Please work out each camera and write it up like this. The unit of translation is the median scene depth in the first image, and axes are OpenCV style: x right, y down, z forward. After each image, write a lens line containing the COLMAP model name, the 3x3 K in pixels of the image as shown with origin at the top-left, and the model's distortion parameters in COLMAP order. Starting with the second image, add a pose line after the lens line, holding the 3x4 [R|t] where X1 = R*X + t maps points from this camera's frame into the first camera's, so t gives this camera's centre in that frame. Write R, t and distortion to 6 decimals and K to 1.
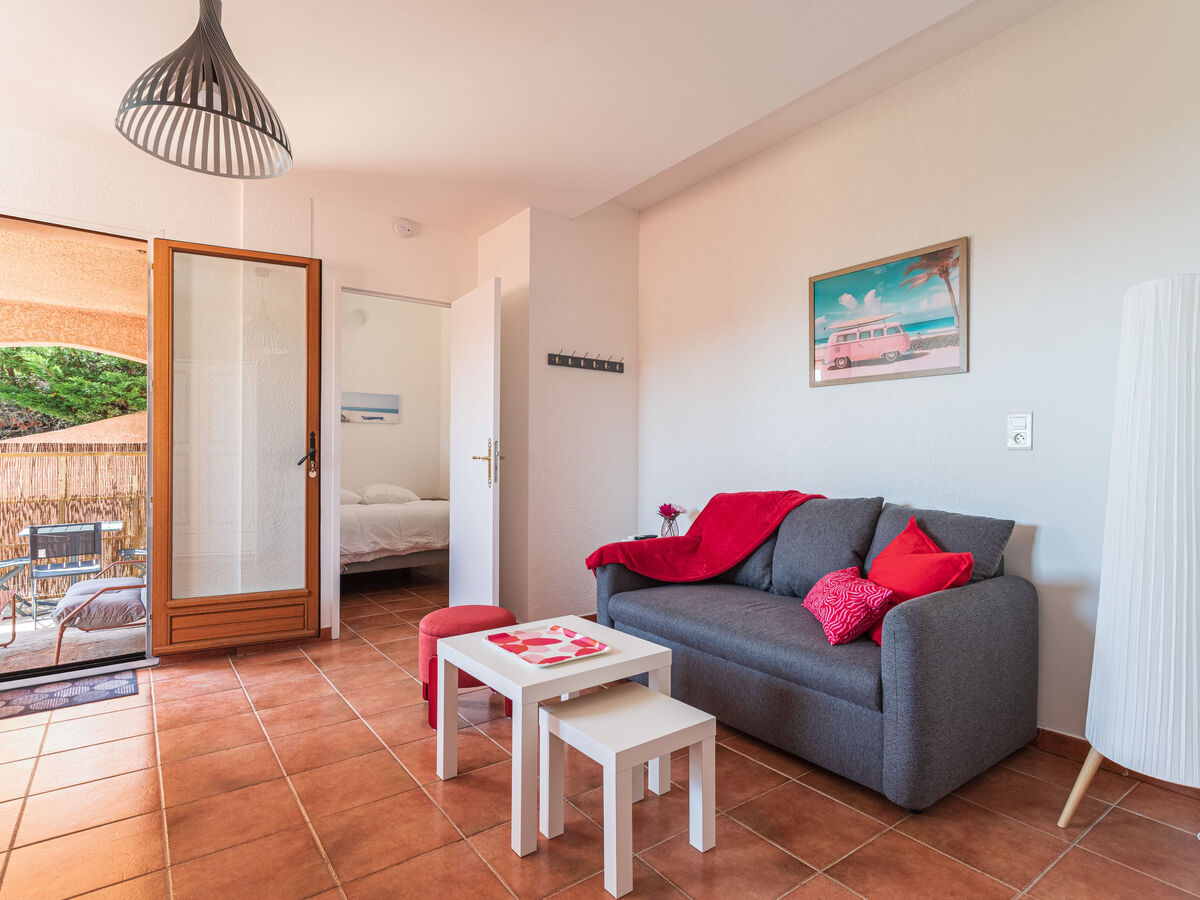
lens RADIAL K [[634.2, 0, 600.5], [0, 634.2, 452.9], [0, 0, 1]] dist [0.002911, 0.001825]
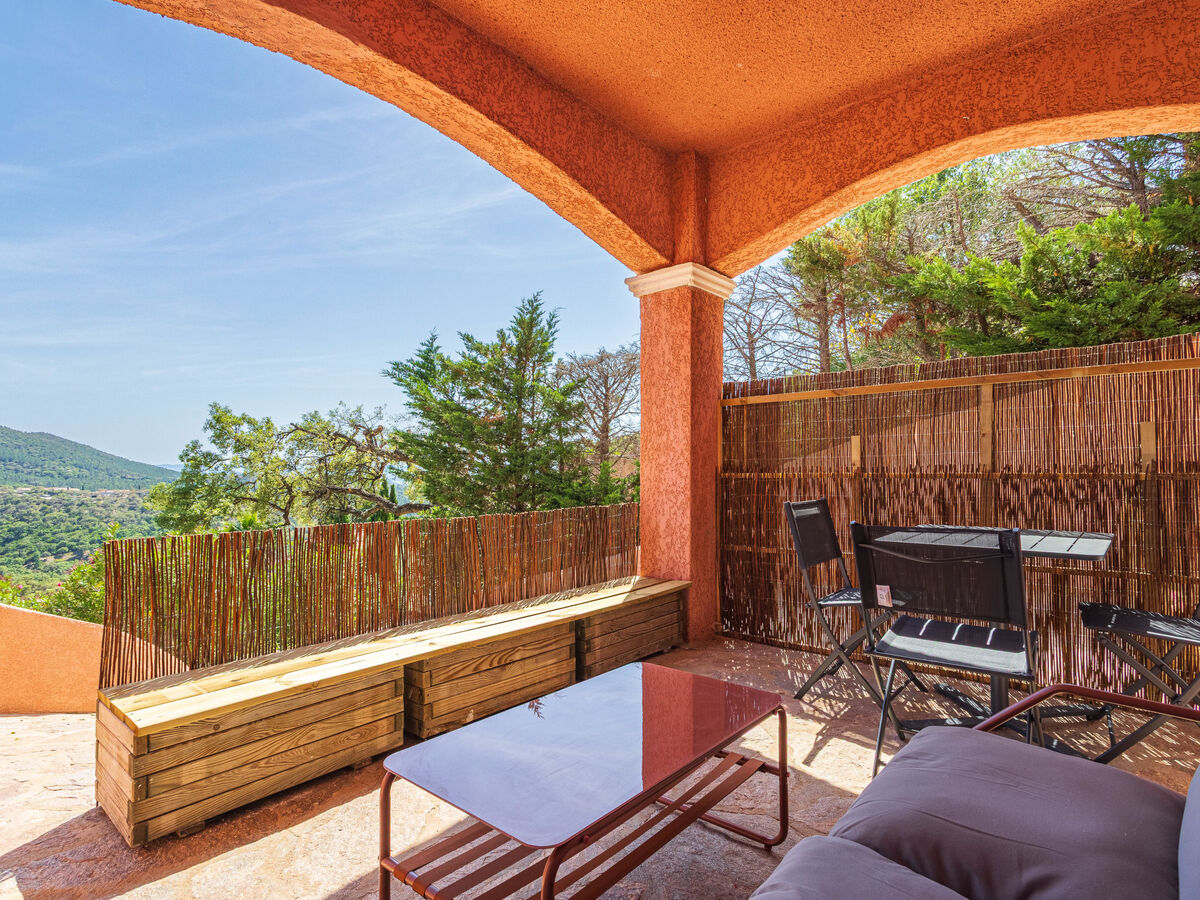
lens RADIAL K [[646.5, 0, 606.0], [0, 646.5, 450.8], [0, 0, 1]] dist [0.003350, 0.000524]
pose [[0.225392, -0.018169, -0.974099, -0.861207], [0.002127, 0.999833, -0.018157, 0.123907], [0.974266, 0.002020, 0.225393, 1.202816]]
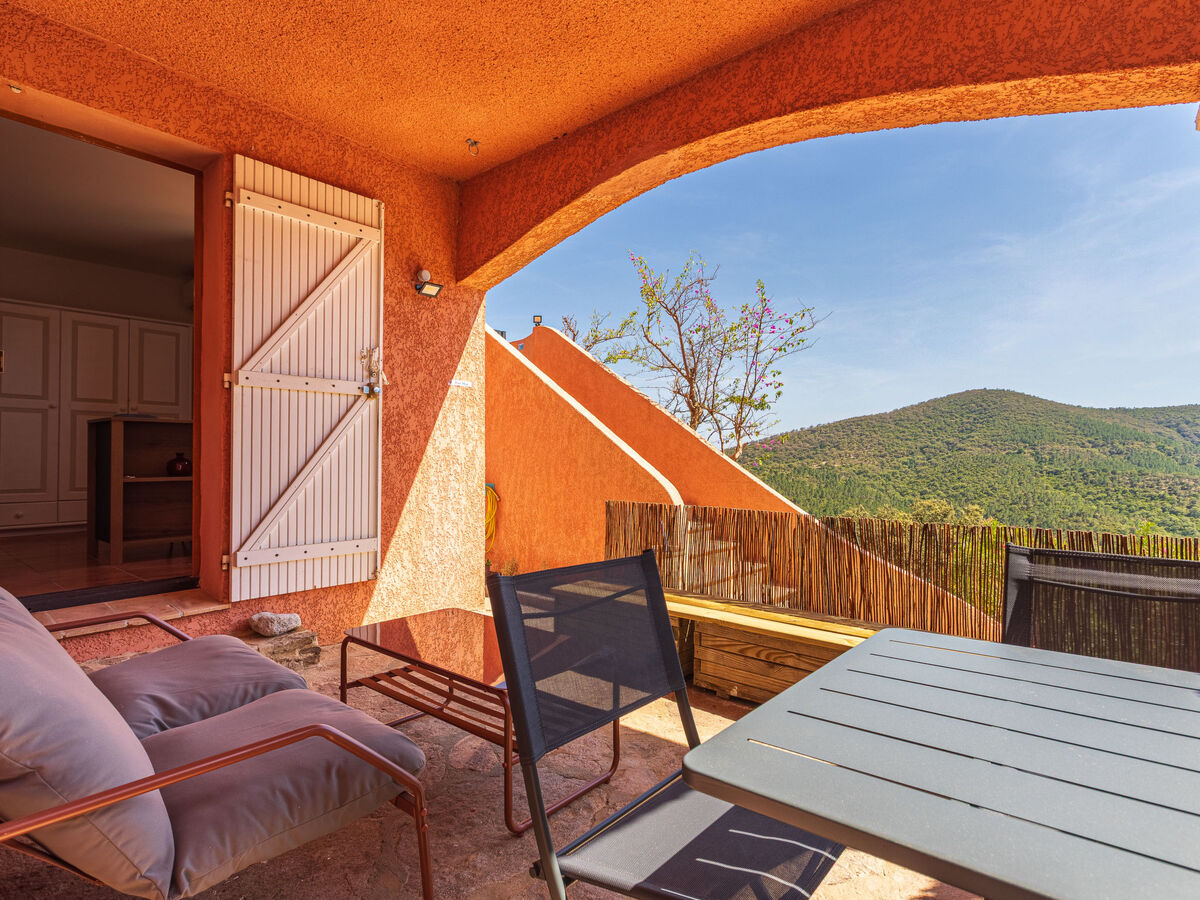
lens RADIAL K [[634.2, 0, 600.5], [0, 634.2, 452.9], [0, 0, 1]] dist [0.002911, 0.001825]
pose [[-0.973967, -0.003594, -0.226662, -1.293070], [-0.002394, 0.999982, -0.005570, 0.116285], [0.226678, -0.004882, -0.973958, 1.982631]]
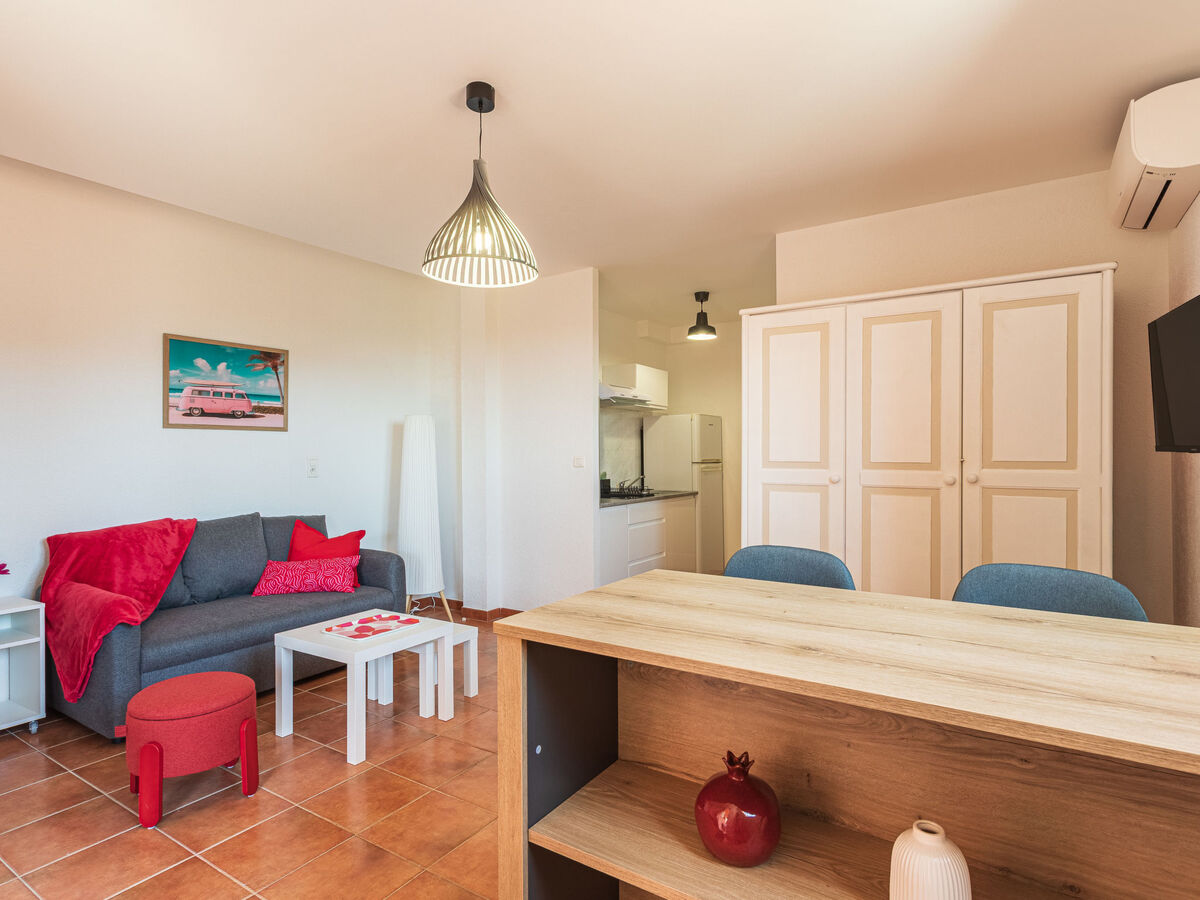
lens RADIAL K [[646.5, 0, 606.0], [0, 646.5, 450.8], [0, 0, 1]] dist [0.003350, 0.000524]
pose [[-0.354062, 0.002439, 0.935219, -1.035311], [0.001647, 0.999997, -0.001984, -0.057068], [-0.935220, 0.000838, -0.354065, 0.650218]]
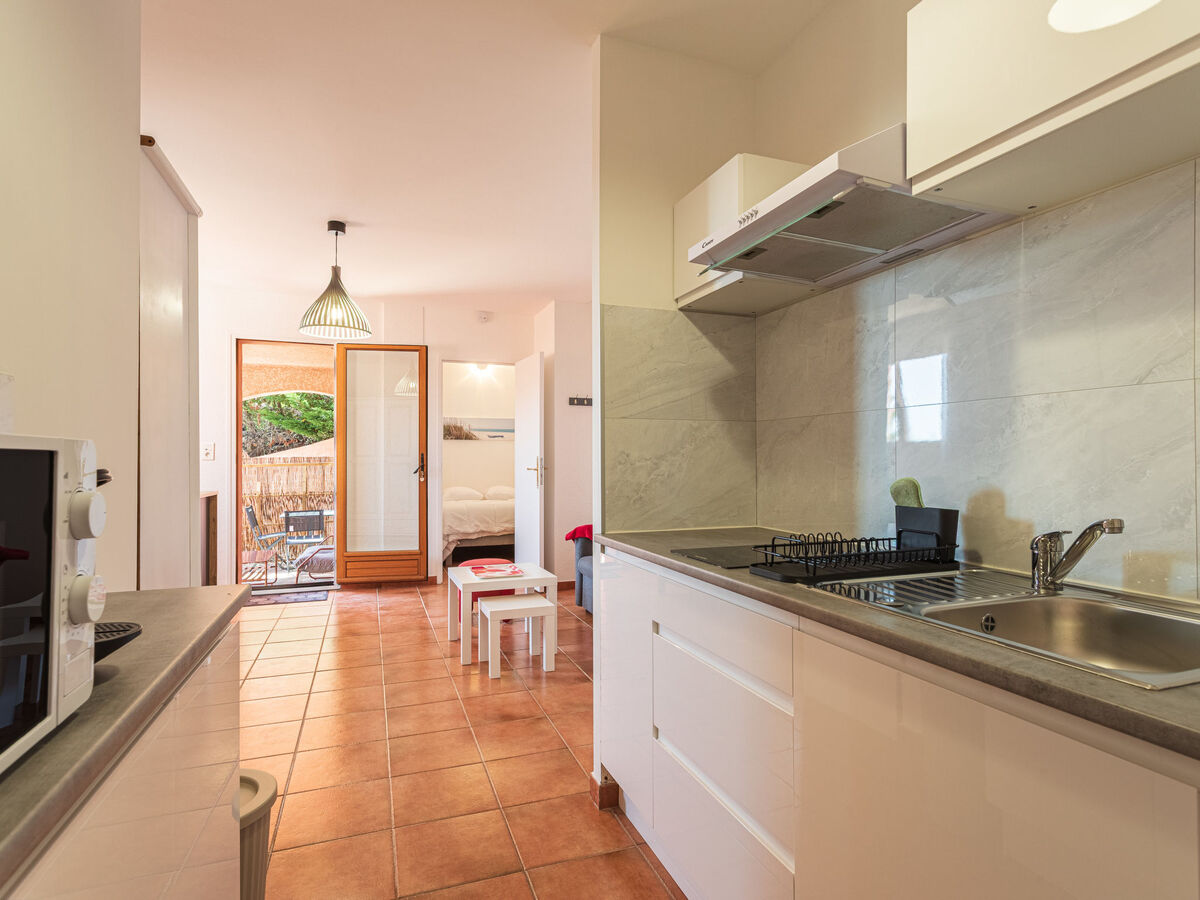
lens RADIAL K [[634.2, 0, 600.5], [0, 634.2, 452.9], [0, 0, 1]] dist [0.002911, 0.001825]
pose [[0.959268, -0.008455, -0.282370, 0.473430], [0.007497, 0.999962, -0.004472, -0.025339], [0.282397, 0.002173, 0.959295, -0.456468]]
